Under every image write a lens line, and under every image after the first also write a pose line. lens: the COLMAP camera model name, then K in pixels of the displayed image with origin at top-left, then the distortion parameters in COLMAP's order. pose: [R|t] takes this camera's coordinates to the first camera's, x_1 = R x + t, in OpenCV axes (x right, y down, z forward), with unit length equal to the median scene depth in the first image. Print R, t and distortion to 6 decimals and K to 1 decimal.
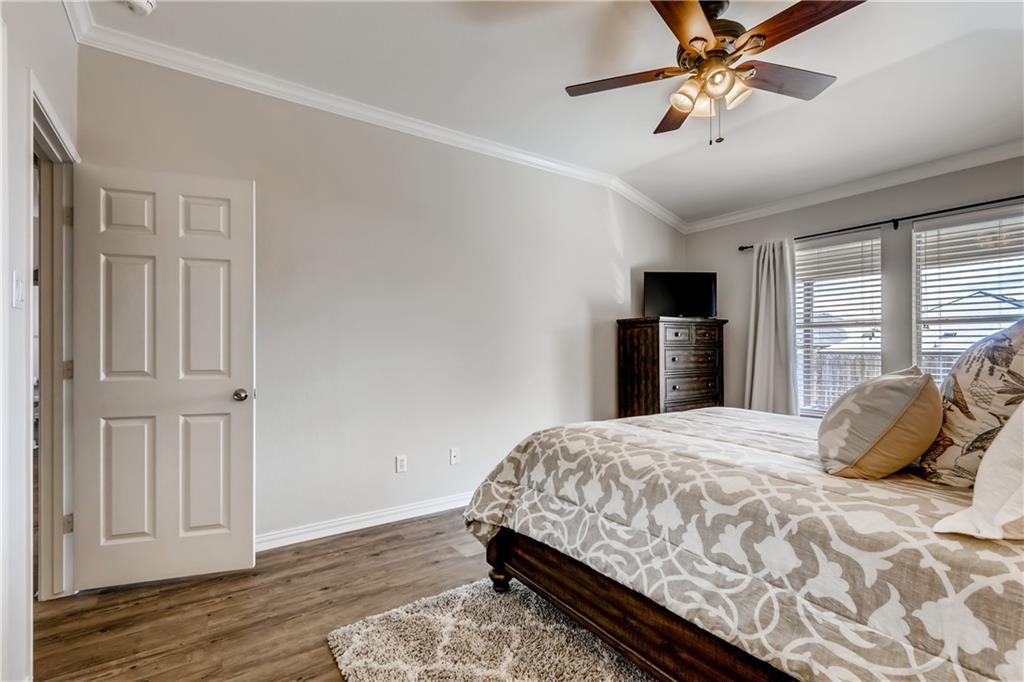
lens RADIAL K [[460.7, 0, 489.0], [0, 460.7, 347.9], [0, 0, 1]] dist [0.000058, 0.000105]
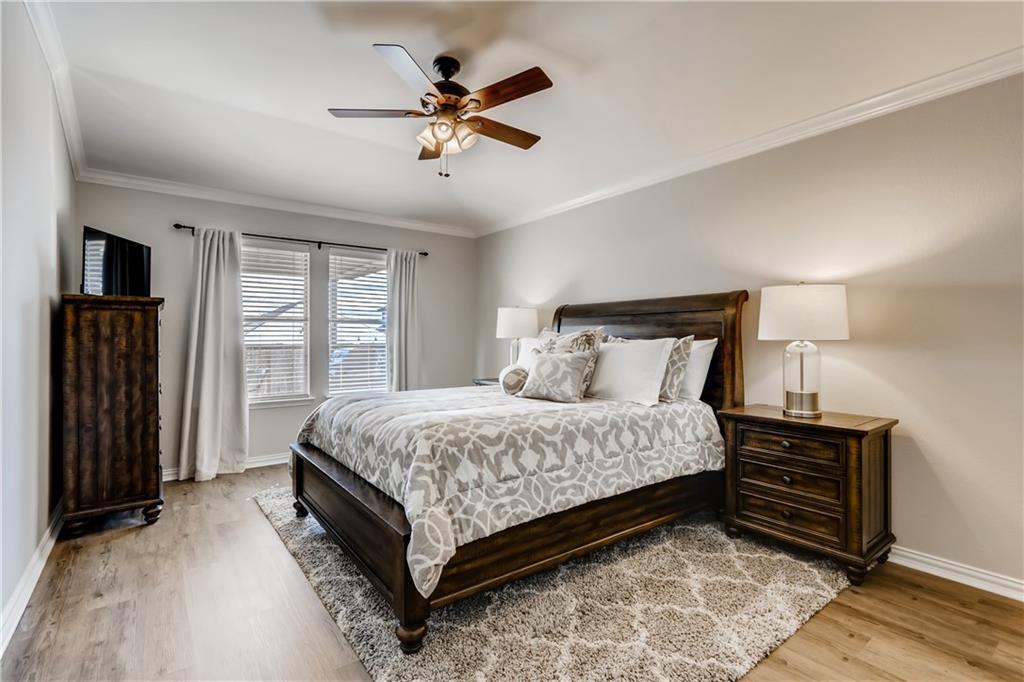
lens RADIAL K [[472.3, 0, 502.6], [0, 472.3, 336.7], [0, 0, 1]] dist [0.003364, 0.000389]
pose [[-0.052846, 0.007339, 0.998576, -0.996577], [0.001096, 0.999973, -0.007291, 0.003224], [-0.998602, 0.000709, -0.052852, 1.131020]]
